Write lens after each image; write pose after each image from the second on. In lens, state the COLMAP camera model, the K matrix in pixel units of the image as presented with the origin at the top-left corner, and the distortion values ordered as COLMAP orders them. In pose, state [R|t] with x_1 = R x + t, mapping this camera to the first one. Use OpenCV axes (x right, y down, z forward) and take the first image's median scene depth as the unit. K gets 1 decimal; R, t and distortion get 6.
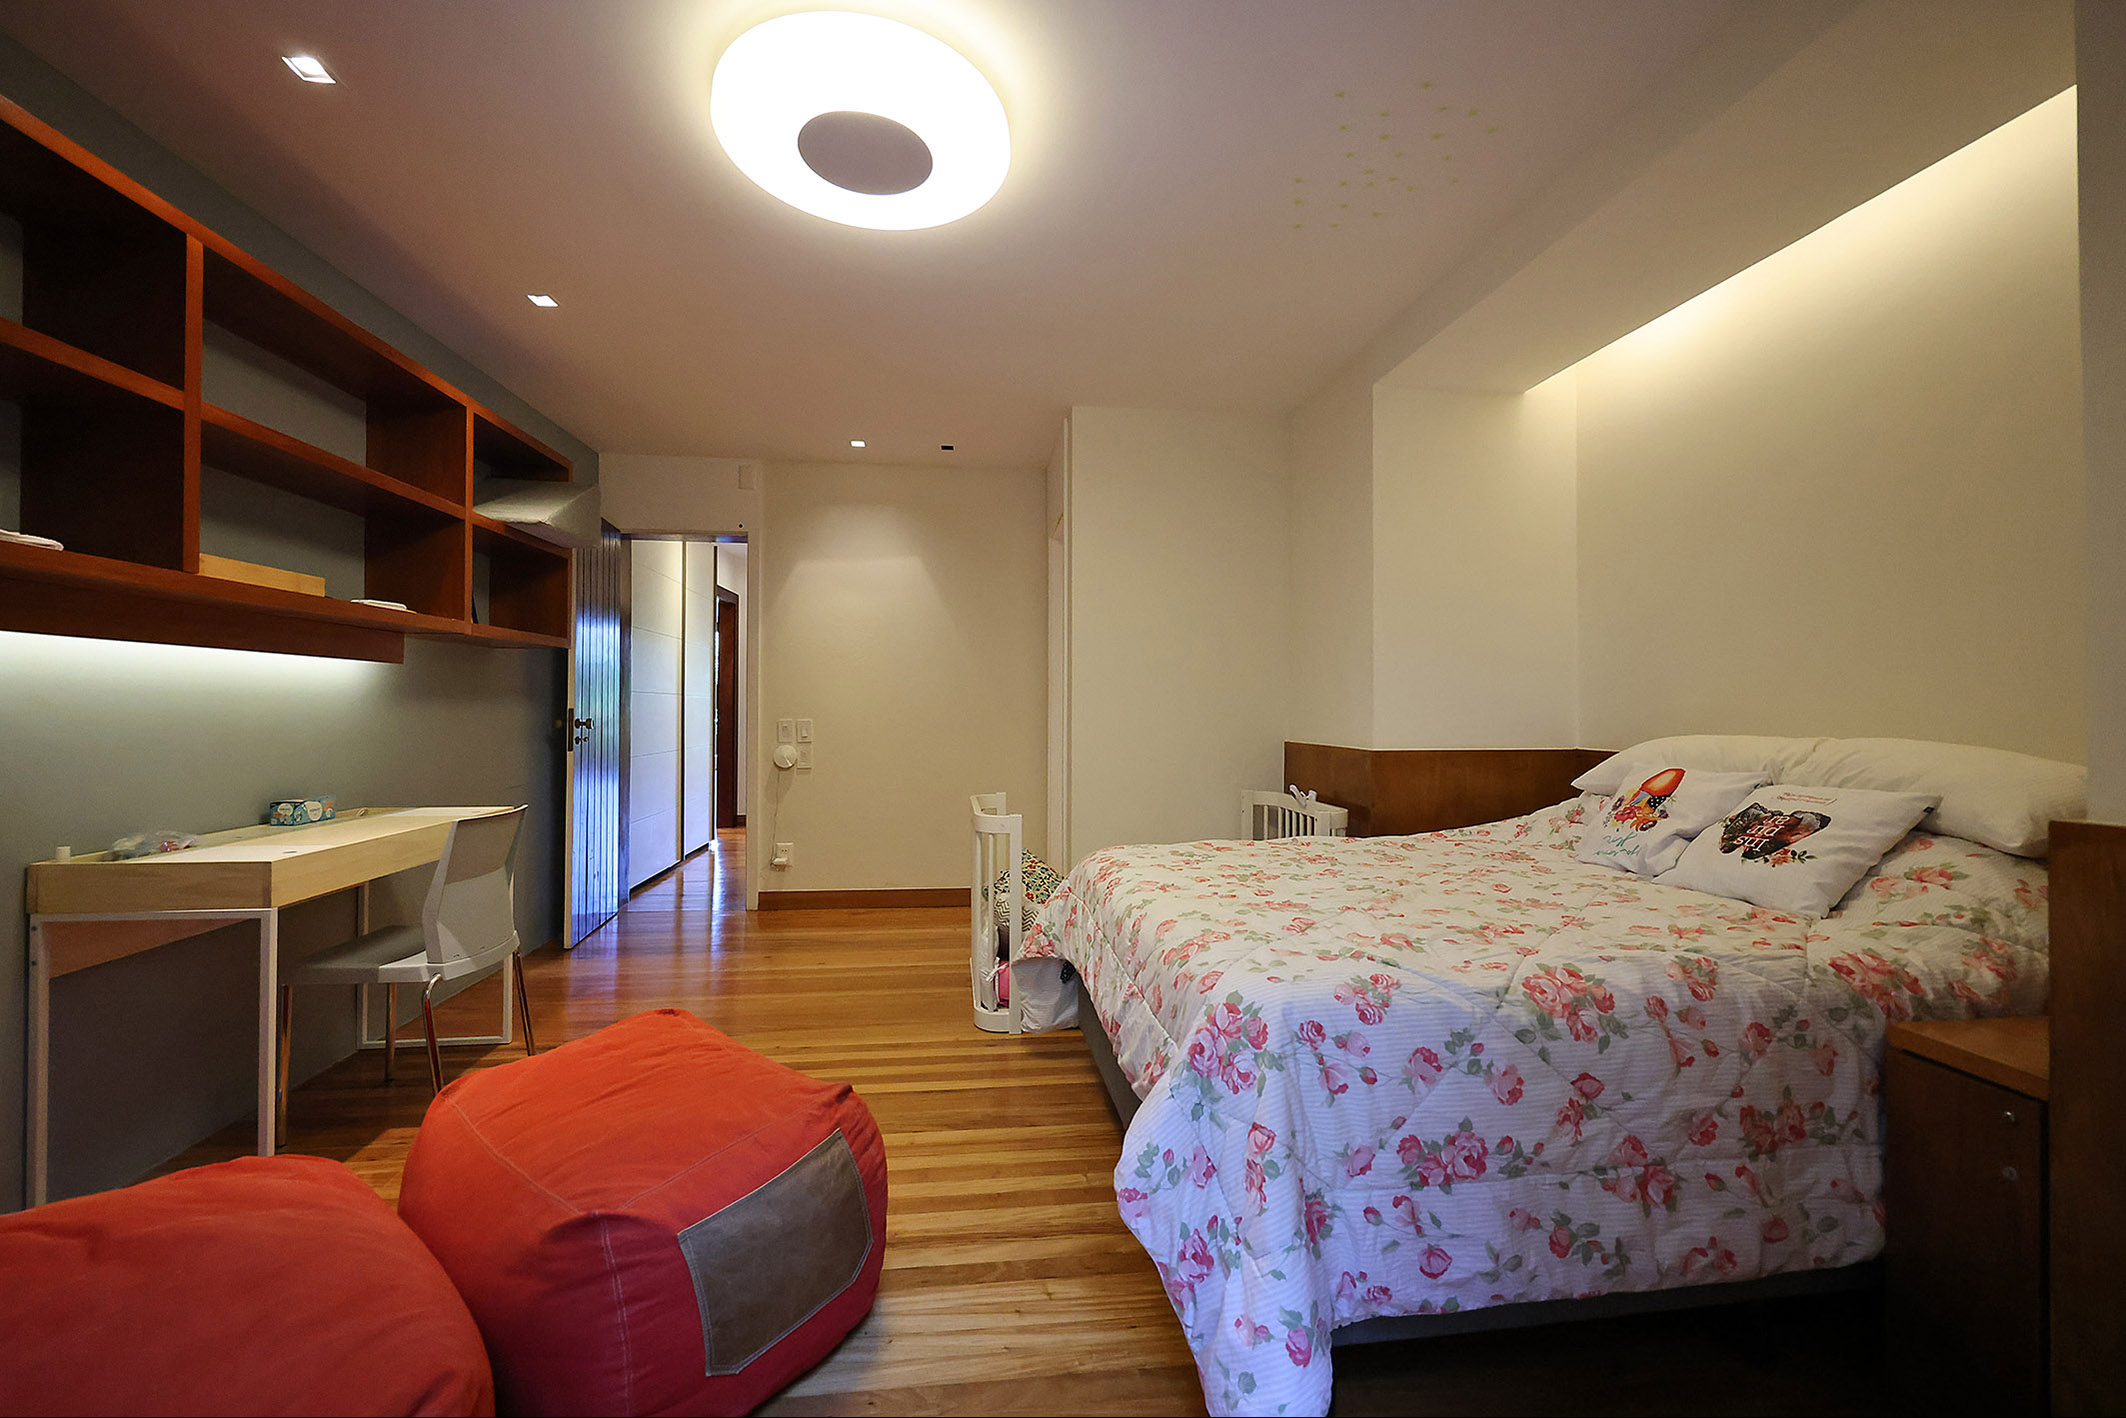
lens RADIAL K [[853.8, 0, 1051.7], [0, 853.8, 701.7], [0, 0, 1]] dist [-0.001392, 0.000067]
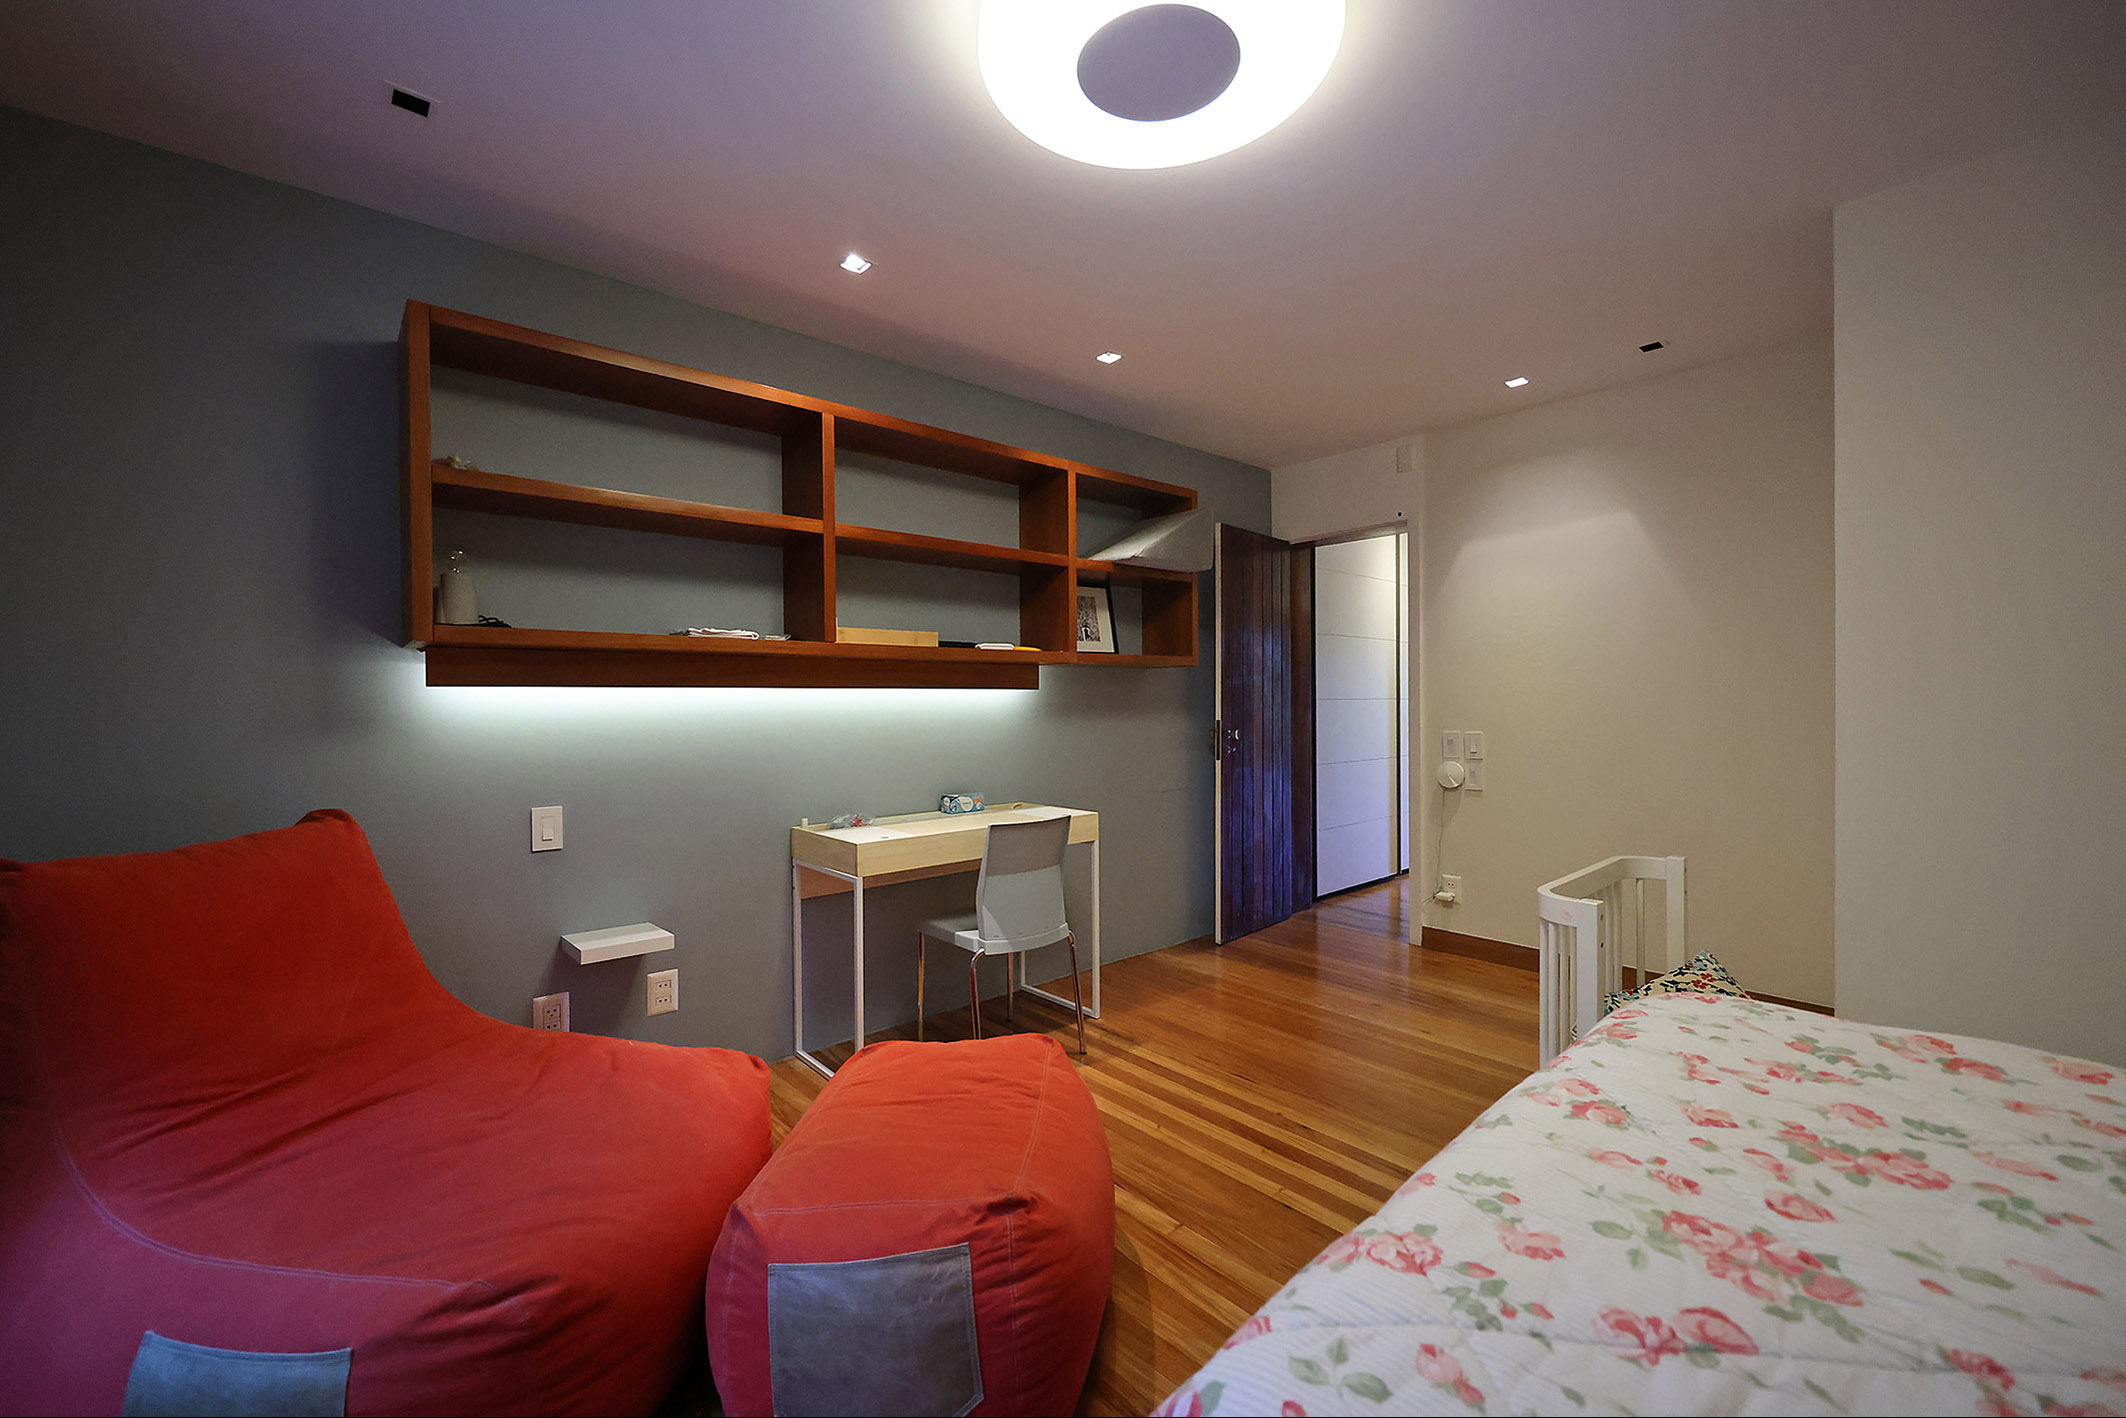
lens RADIAL K [[853.8, 0, 1051.7], [0, 853.8, 701.7], [0, 0, 1]] dist [-0.001392, 0.000067]
pose [[0.564531, -0.010644, -0.825343, 0.318468], [0.017776, 0.999842, -0.000736, -0.028510], [0.825220, -0.014256, 0.564631, 0.361577]]
